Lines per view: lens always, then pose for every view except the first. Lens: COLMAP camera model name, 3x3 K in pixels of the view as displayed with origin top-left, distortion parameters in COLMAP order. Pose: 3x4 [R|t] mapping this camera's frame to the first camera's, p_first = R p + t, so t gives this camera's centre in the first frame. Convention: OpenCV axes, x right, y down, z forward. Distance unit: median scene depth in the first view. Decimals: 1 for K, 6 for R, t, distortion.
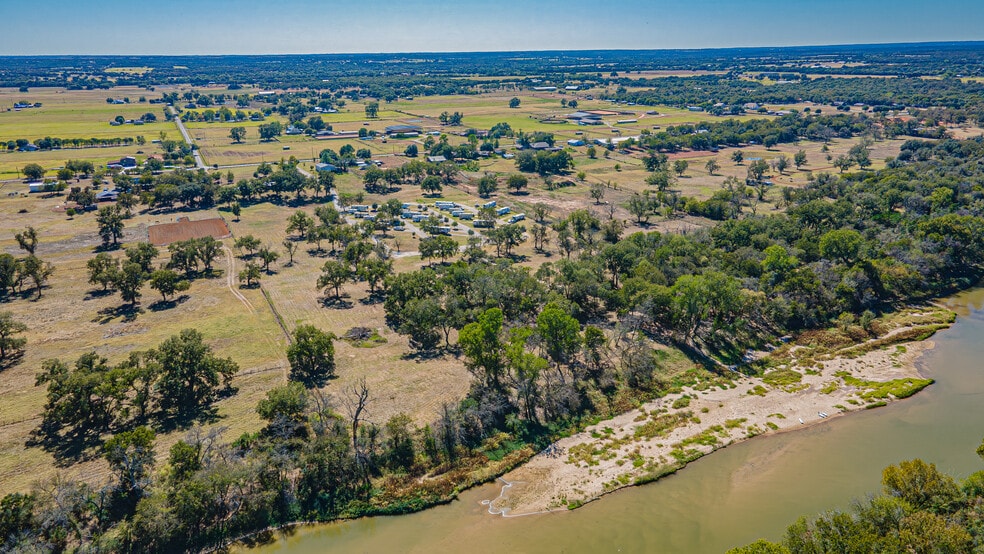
lens RADIAL K [[708.3, 0, 489.5], [0, 708.3, 276.6], [0, 0, 1]] dist [0.030806, 0.018338]
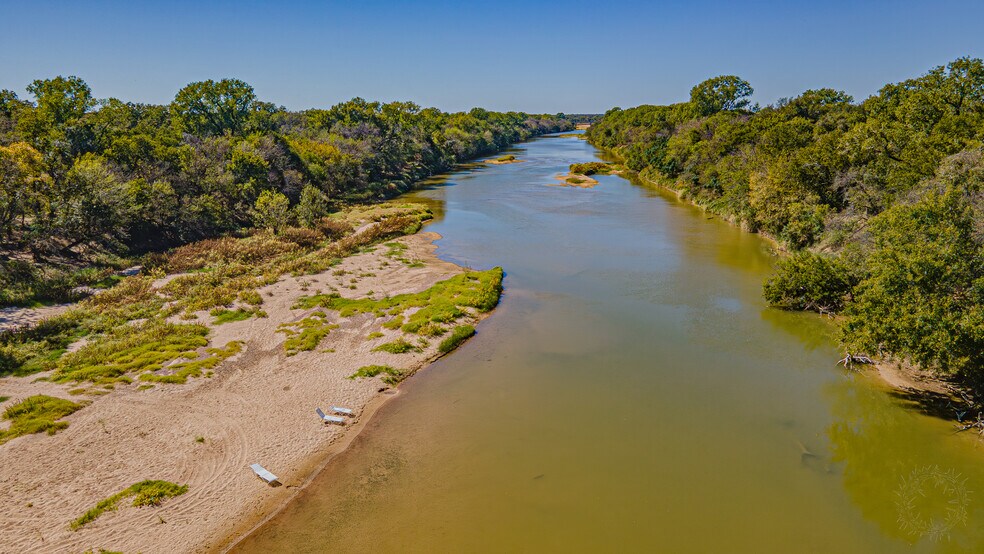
lens RADIAL K [[708.3, 0, 490.6], [0, 708.3, 276.1], [0, 0, 1]] dist [0.030806, 0.018338]
pose [[0.645167, -0.151261, 0.748919, 0.278985], [0.228005, 0.973660, 0.000233, 0.134694], [-0.729227, 0.170607, 0.662662, 0.673042]]
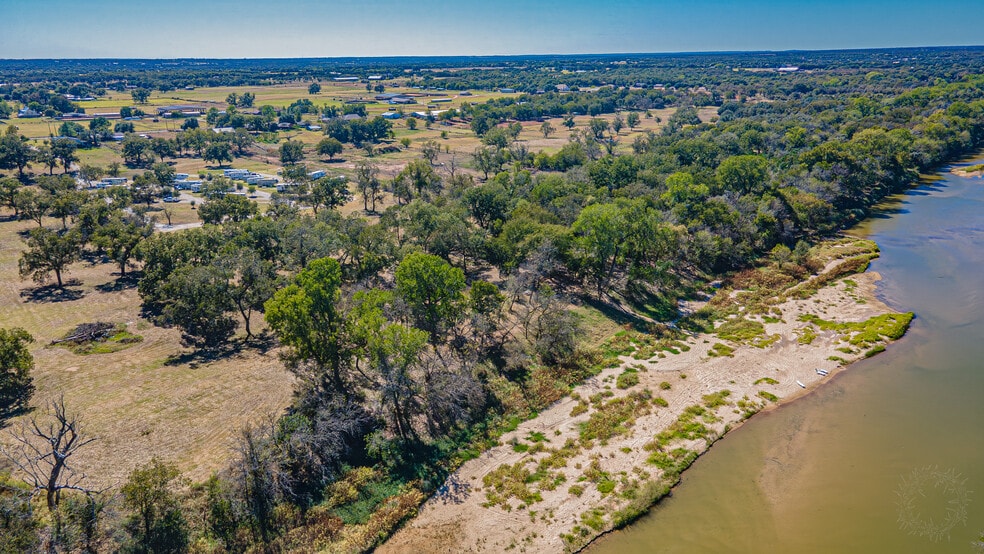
lens RADIAL K [[708.3, 0, 489.2], [0, 708.3, 273.6], [0, 0, 1]] dist [0.030806, 0.018338]
pose [[0.962837, -0.077005, 0.258872, -0.013759], [0.081422, 0.996659, -0.006368, 0.064048], [-0.257517, 0.027209, 0.965891, 0.344285]]
